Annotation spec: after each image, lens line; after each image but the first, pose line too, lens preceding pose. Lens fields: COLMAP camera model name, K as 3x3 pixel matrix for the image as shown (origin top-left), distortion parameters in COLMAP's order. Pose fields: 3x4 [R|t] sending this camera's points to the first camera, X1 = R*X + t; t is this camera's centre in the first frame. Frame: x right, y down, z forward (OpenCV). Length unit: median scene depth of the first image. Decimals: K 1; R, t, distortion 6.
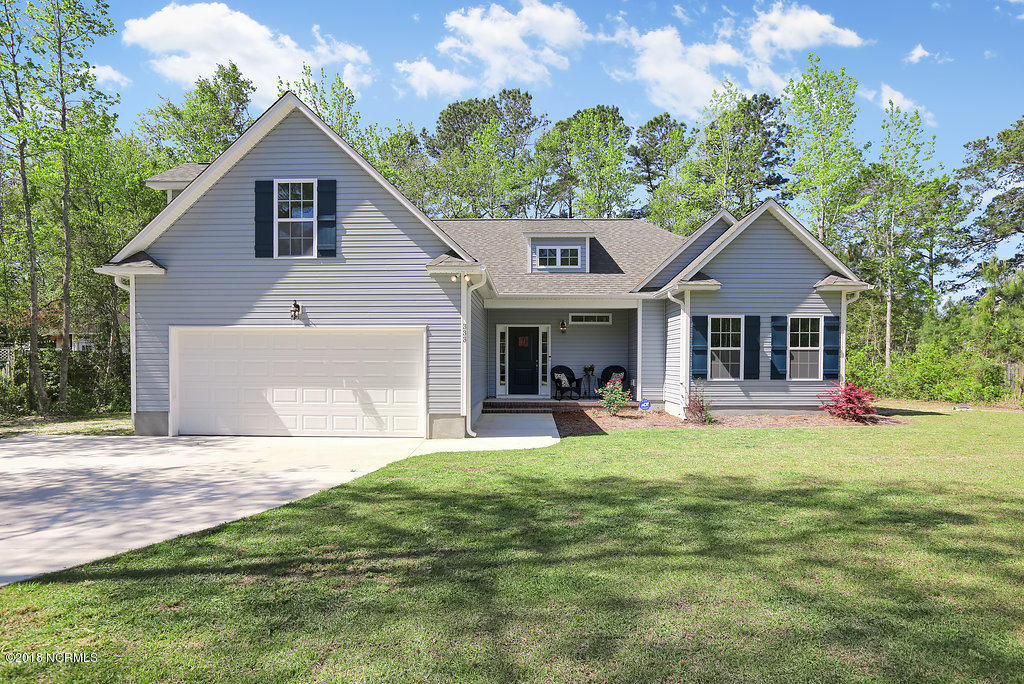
lens RADIAL K [[588.4, 0, 512.0], [0, 588.4, 351.1], [0, 0, 1]] dist [-0.038006, -0.001789]
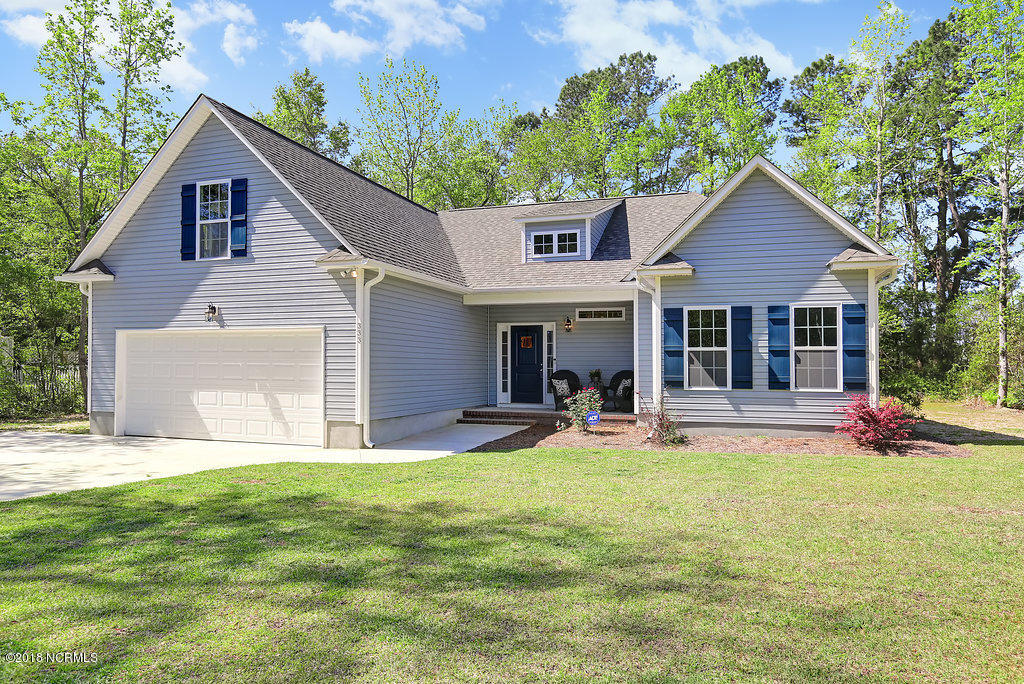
lens RADIAL K [[661.0, 0, 512.3], [0, 661.0, 331.5], [0, 0, 1]] dist [-0.022967, 0.008977]
pose [[0.953107, -0.012673, -0.302368, 0.388837], [0.002139, 0.999380, -0.035146, 0.002881], [0.302626, 0.032851, 0.952543, 0.081543]]
